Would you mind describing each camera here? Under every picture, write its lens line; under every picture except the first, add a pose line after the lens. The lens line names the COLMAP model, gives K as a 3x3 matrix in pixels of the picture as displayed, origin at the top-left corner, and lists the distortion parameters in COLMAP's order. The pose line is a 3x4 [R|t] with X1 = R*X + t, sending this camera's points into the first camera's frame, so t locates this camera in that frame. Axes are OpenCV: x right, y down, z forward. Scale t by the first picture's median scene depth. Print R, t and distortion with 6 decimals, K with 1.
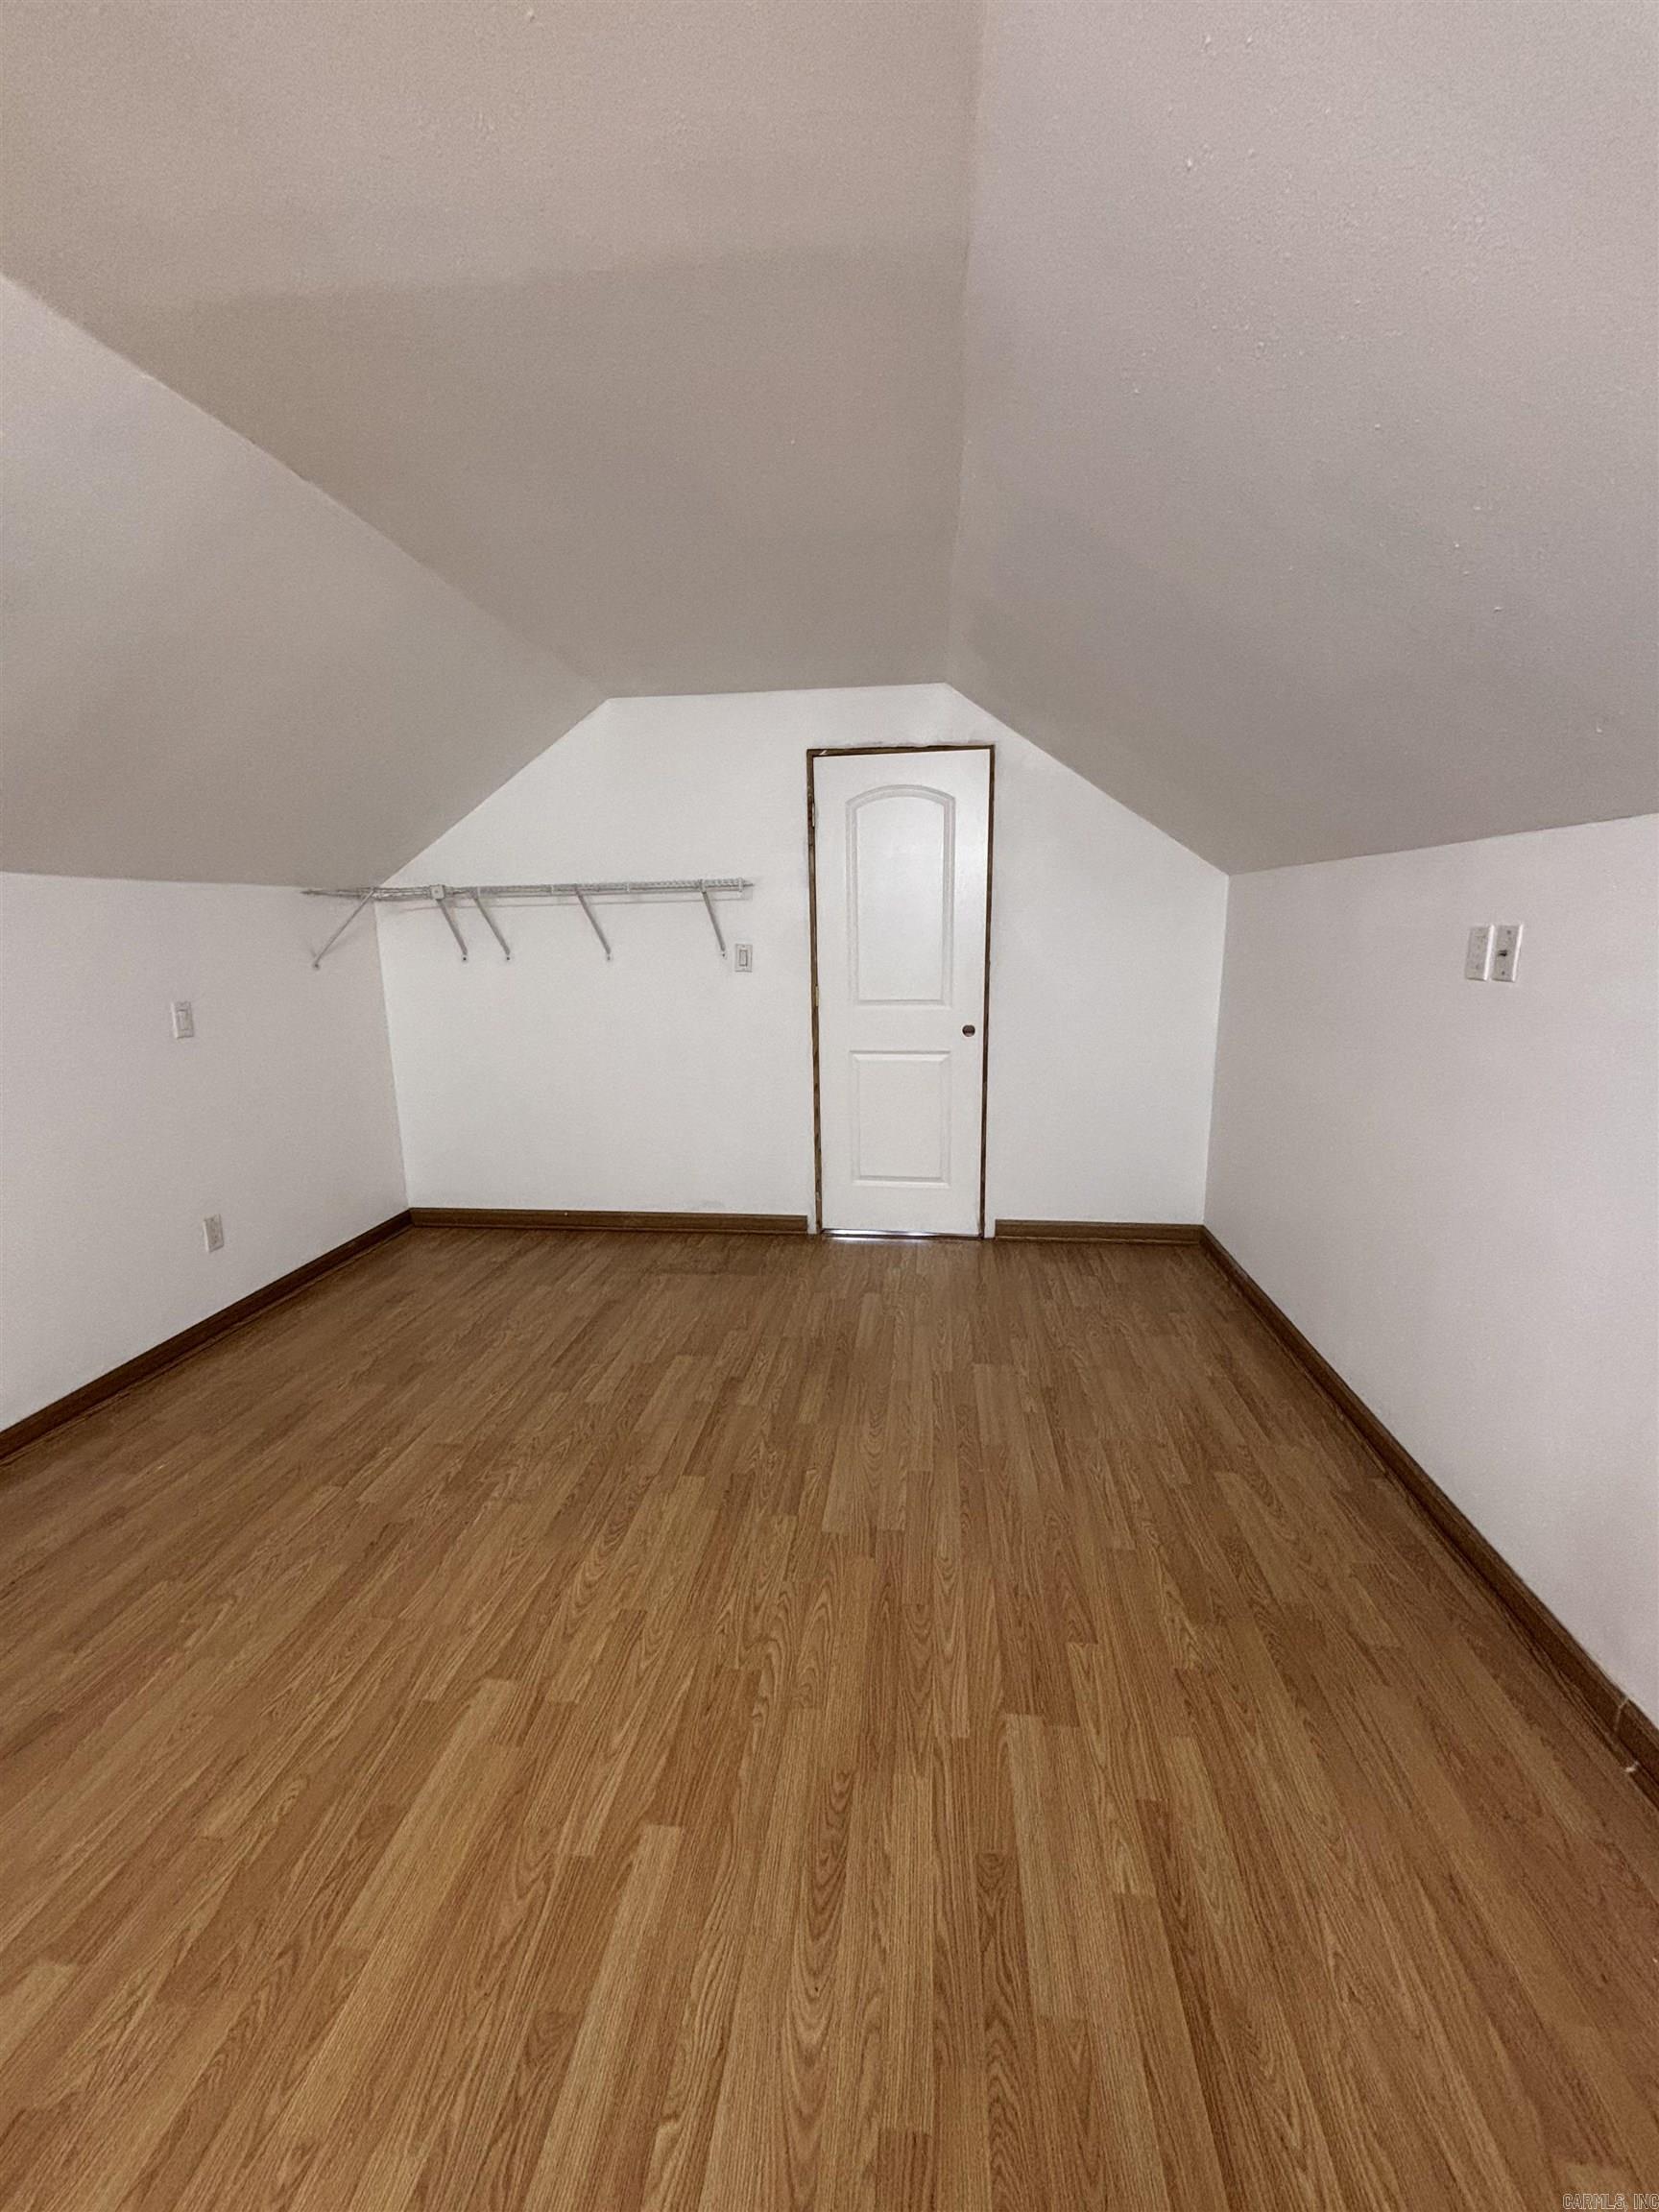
lens RADIAL K [[888.3, 0, 837.5], [0, 888.3, 1105.1], [0, 0, 1]] dist [0.016392, -0.011609]
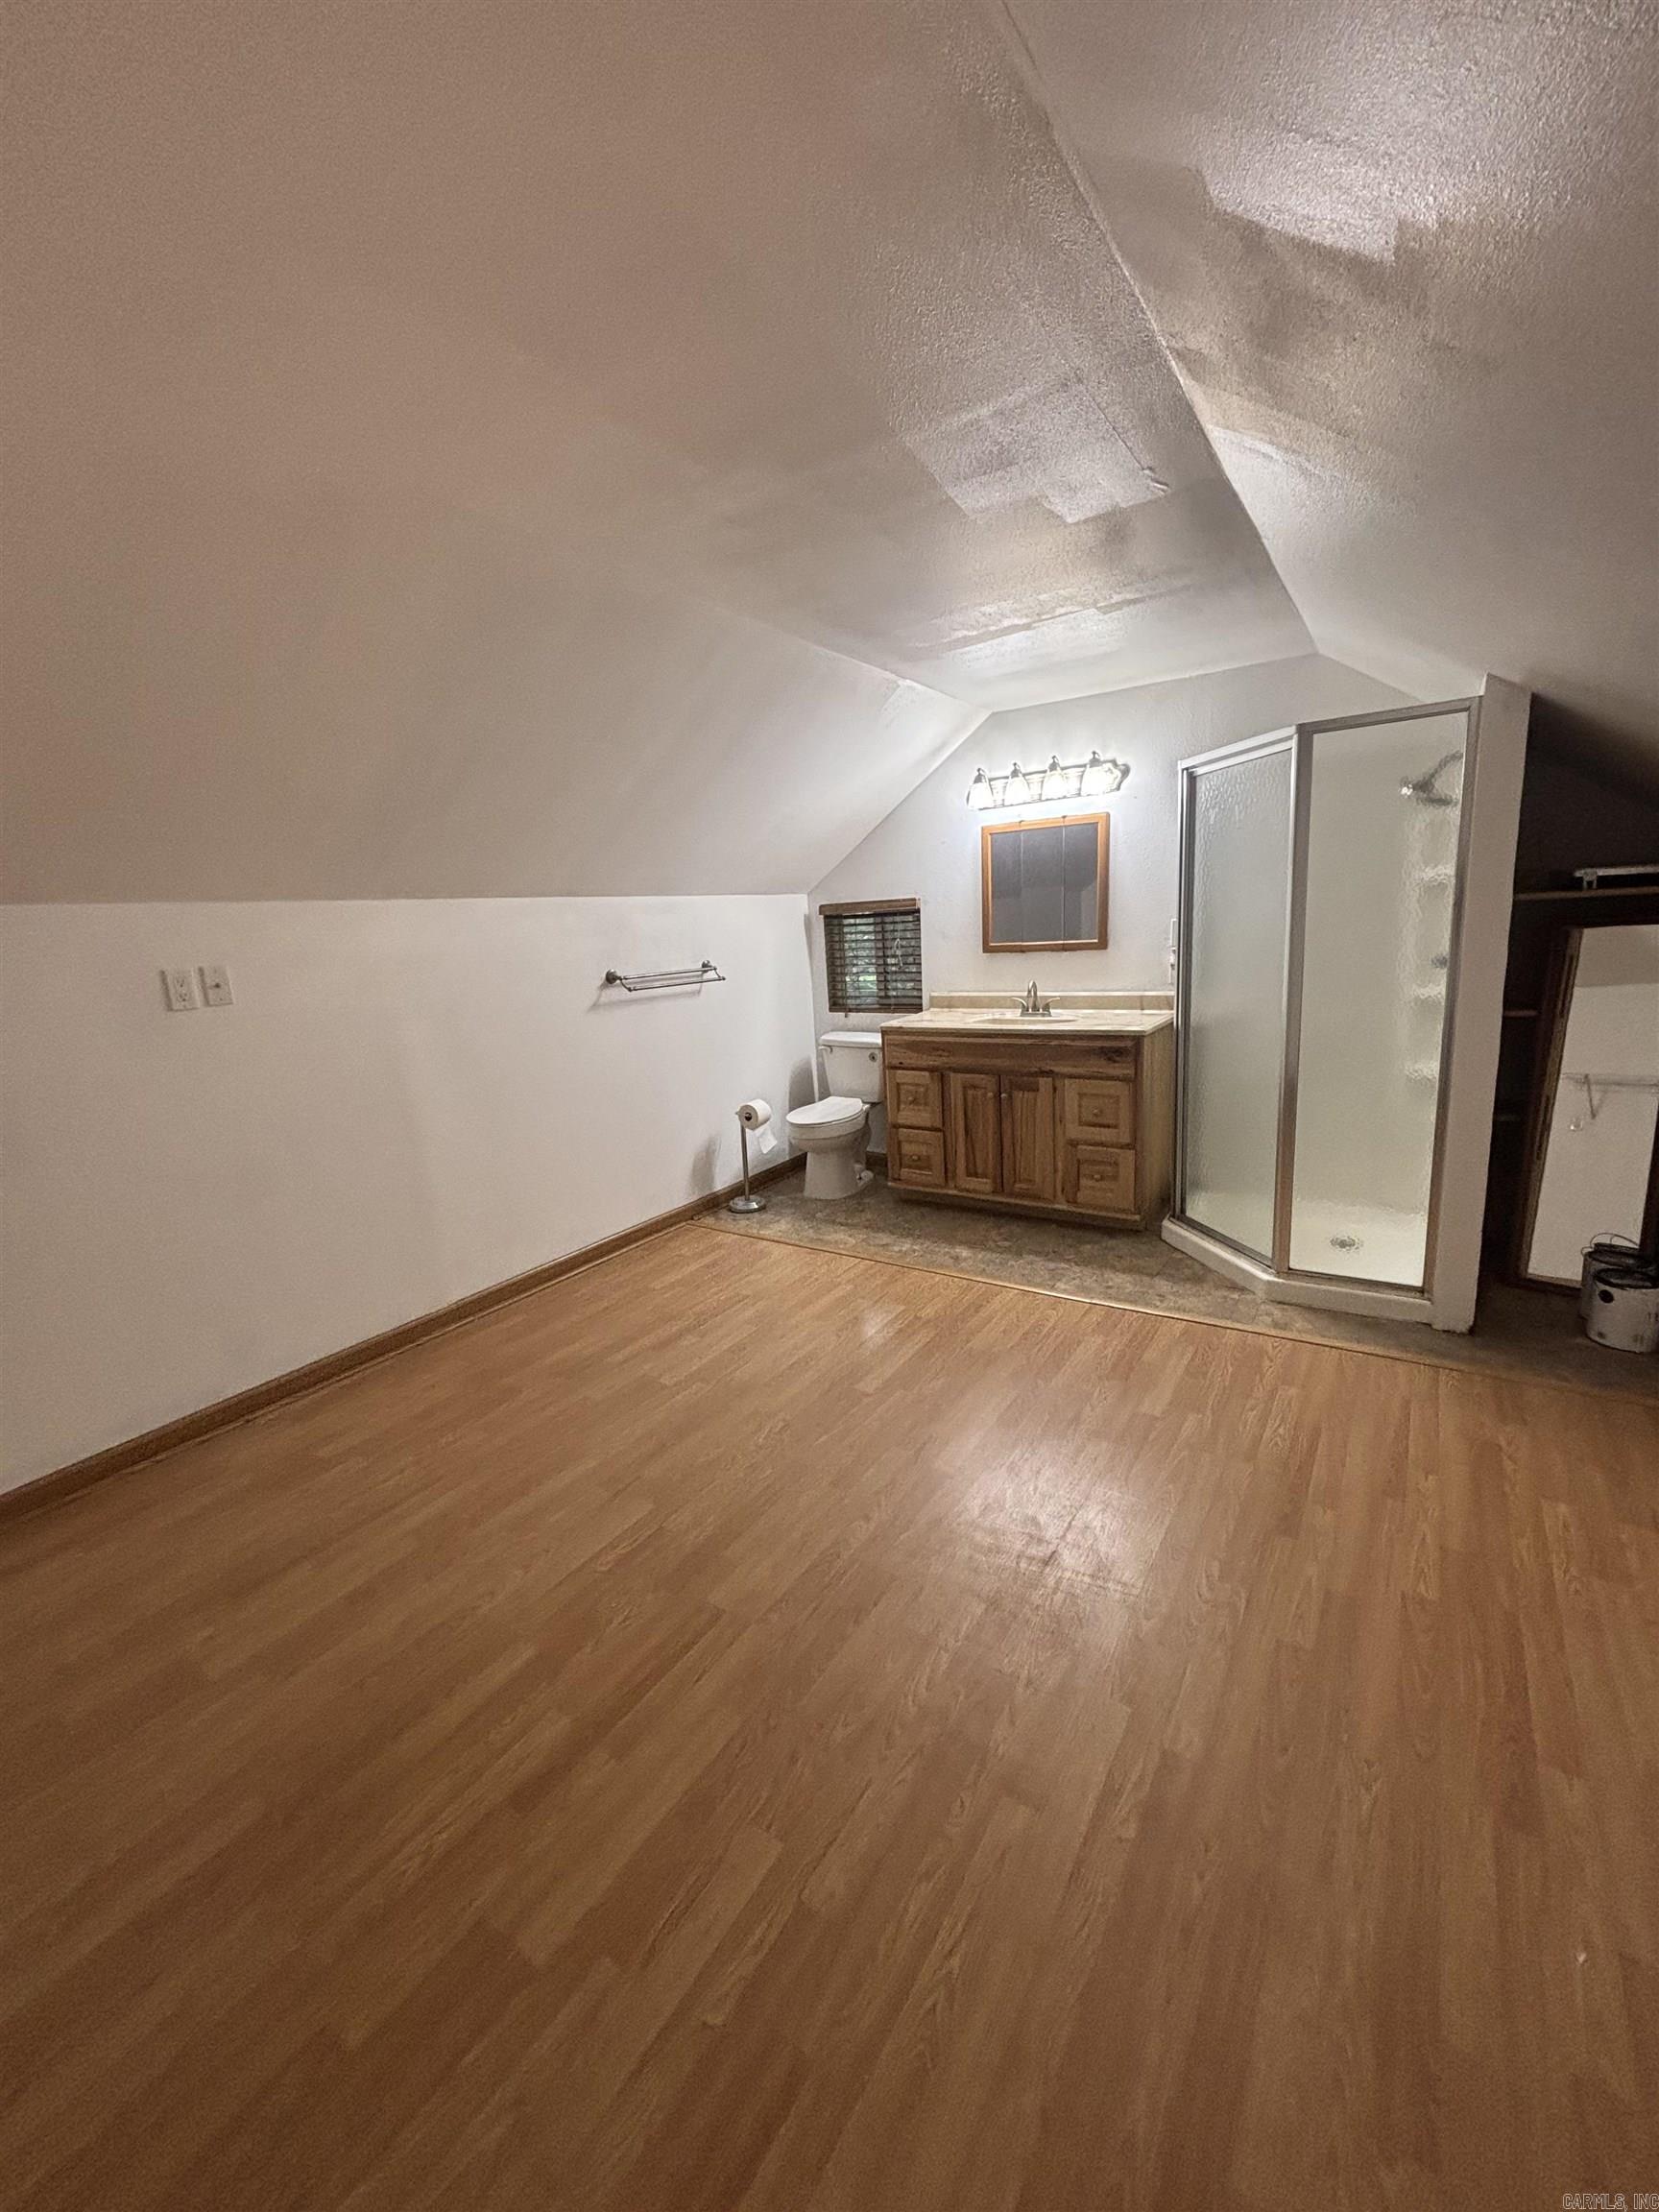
lens RADIAL K [[888.3, 0, 837.5], [0, 888.3, 1105.1], [0, 0, 1]] dist [0.016392, -0.011609]
pose [[-0.882148, -0.028973, 0.470080, -0.667365], [0.168272, 0.912837, 0.372040, -0.299430], [-0.439885, 0.407295, -0.800382, 1.503998]]
